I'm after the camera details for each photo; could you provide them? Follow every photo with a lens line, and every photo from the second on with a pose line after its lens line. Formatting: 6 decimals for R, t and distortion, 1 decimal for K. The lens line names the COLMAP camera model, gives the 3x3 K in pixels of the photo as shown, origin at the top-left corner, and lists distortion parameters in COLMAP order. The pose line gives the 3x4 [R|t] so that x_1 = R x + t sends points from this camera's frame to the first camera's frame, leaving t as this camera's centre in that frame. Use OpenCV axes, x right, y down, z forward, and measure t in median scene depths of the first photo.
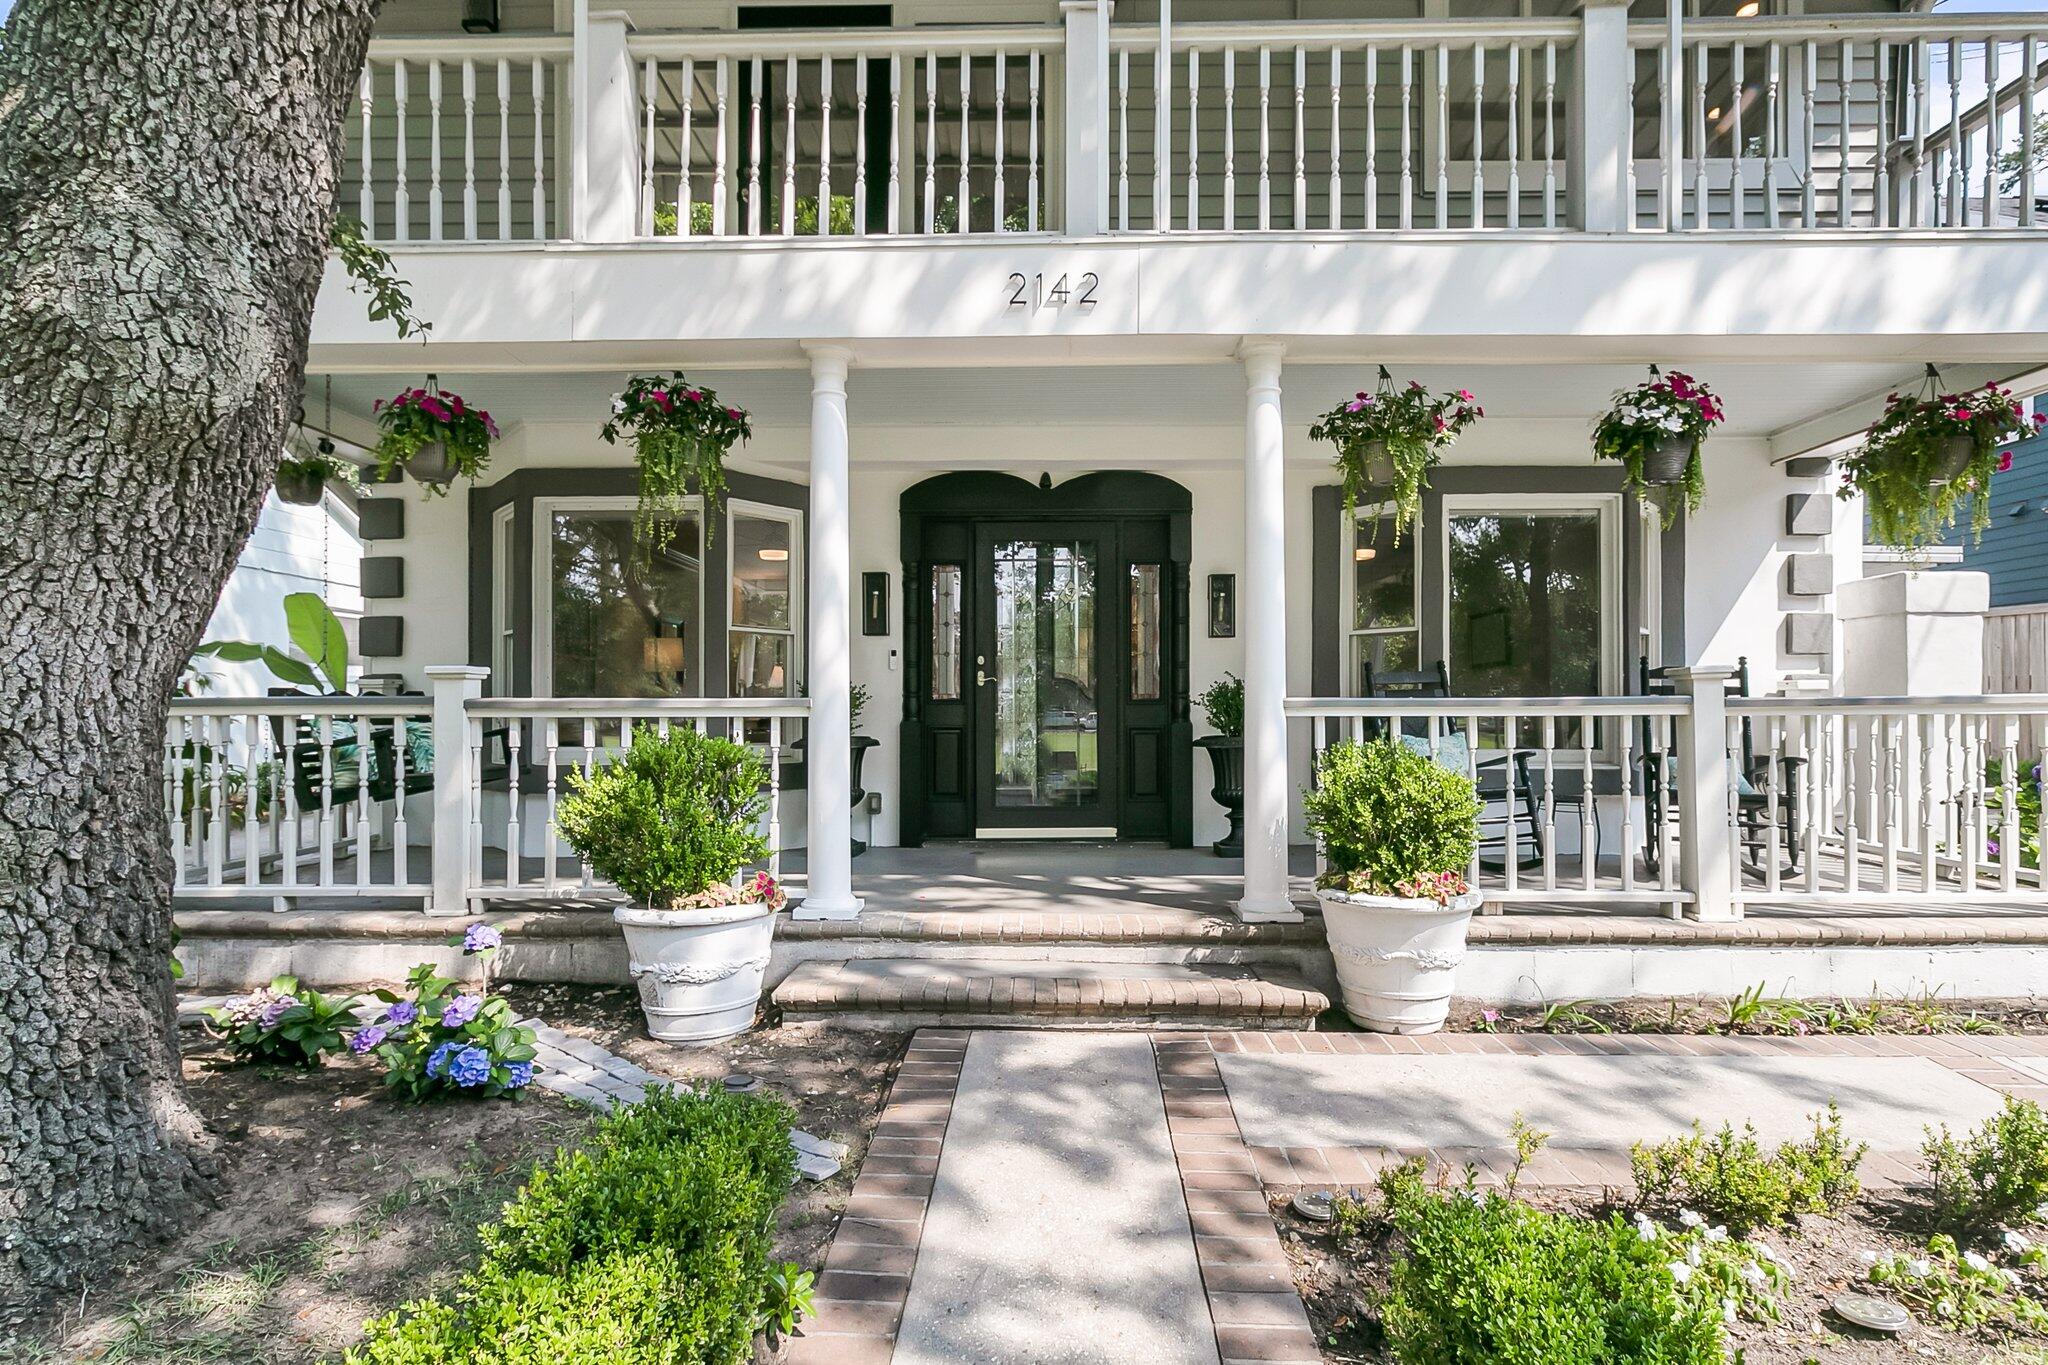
lens RADIAL K [[980.3, 0, 1023.4], [0, 980.3, 652.0], [0, 0, 1]] dist [0.002664, 0.000640]
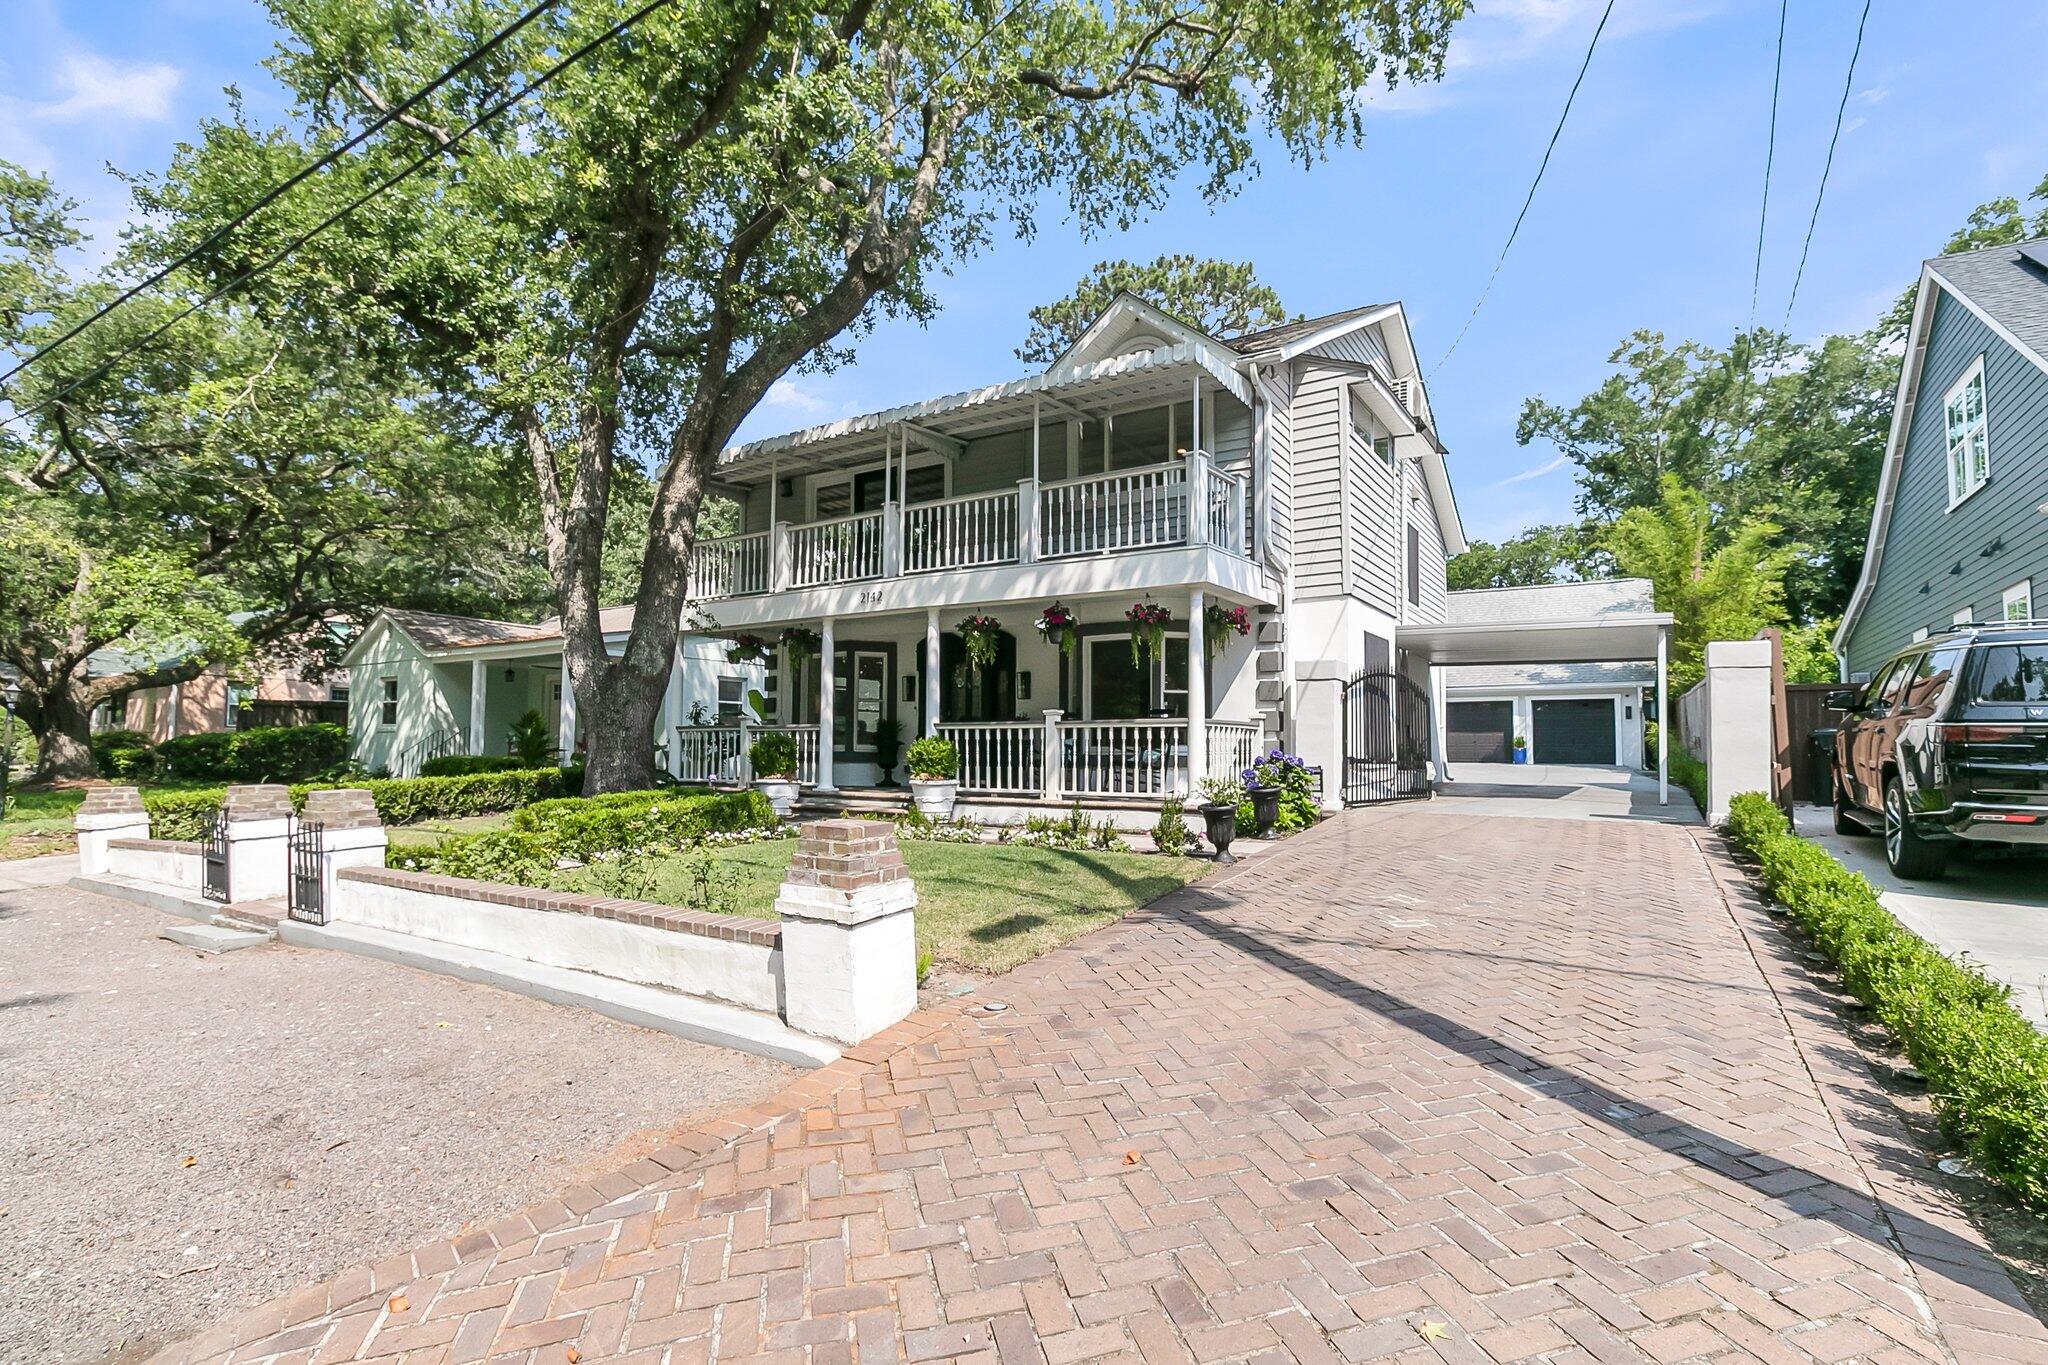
lens RADIAL K [[980.3, 0, 1023.4], [0, 980.3, 652.0], [0, 0, 1]] dist [0.002664, 0.000640]
pose [[0.849468, -0.041042, -0.526041, 2.116967], [0.007178, 0.997777, -0.066257, 0.033976], [0.527591, 0.052507, 0.847874, -1.454352]]
